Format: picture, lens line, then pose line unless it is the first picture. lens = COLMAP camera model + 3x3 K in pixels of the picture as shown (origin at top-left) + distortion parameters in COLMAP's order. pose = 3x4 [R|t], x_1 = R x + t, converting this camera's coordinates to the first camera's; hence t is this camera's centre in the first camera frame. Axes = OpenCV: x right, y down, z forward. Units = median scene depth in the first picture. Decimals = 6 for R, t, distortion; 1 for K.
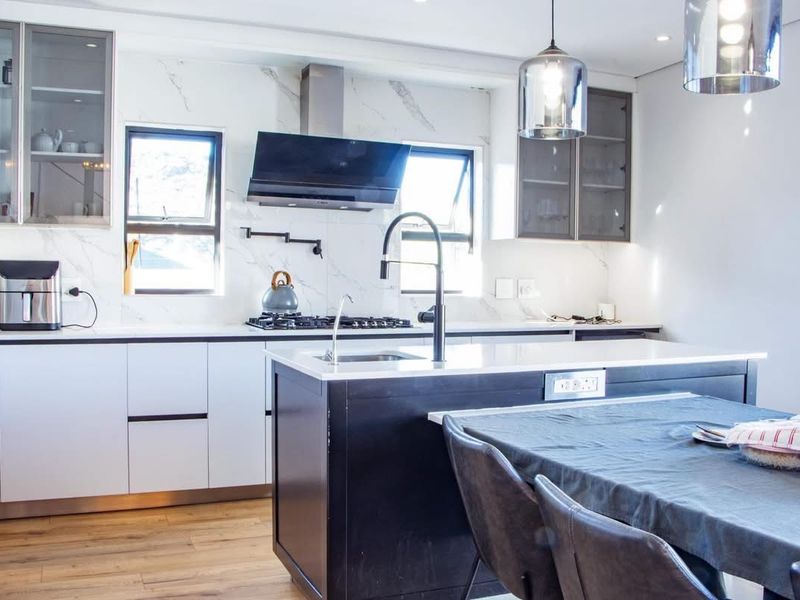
lens RADIAL K [[803.9, 0, 400.0], [0, 803.9, 300.0], [0, 0, 1]] dist [-0.128386, 0.010572]
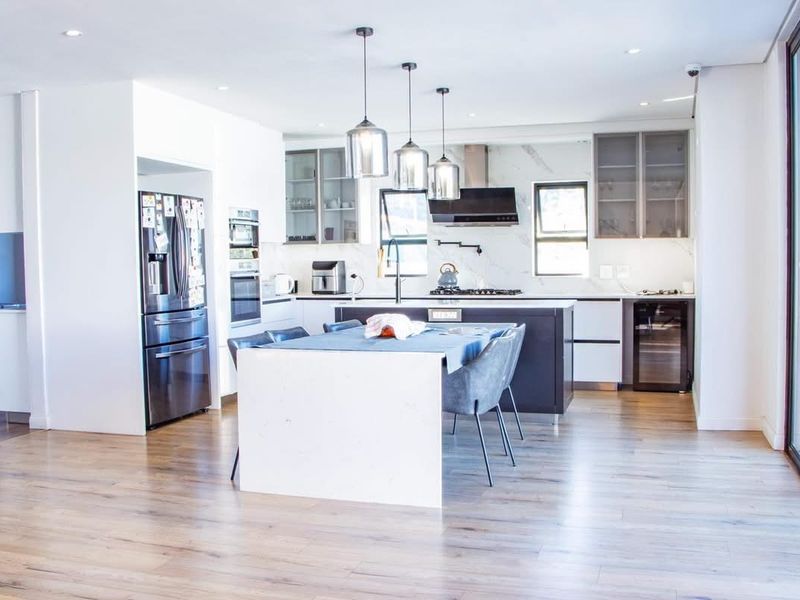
lens RADIAL K [[803.9, 0, 400.0], [0, 803.9, 300.0], [0, 0, 1]] dist [-0.128386, 0.010572]
pose [[0.761973, 0.007845, -0.647561, 0.923919], [0.000973, 0.999912, 0.013258, 0.021708], [0.647608, -0.010732, 0.761898, -0.447195]]
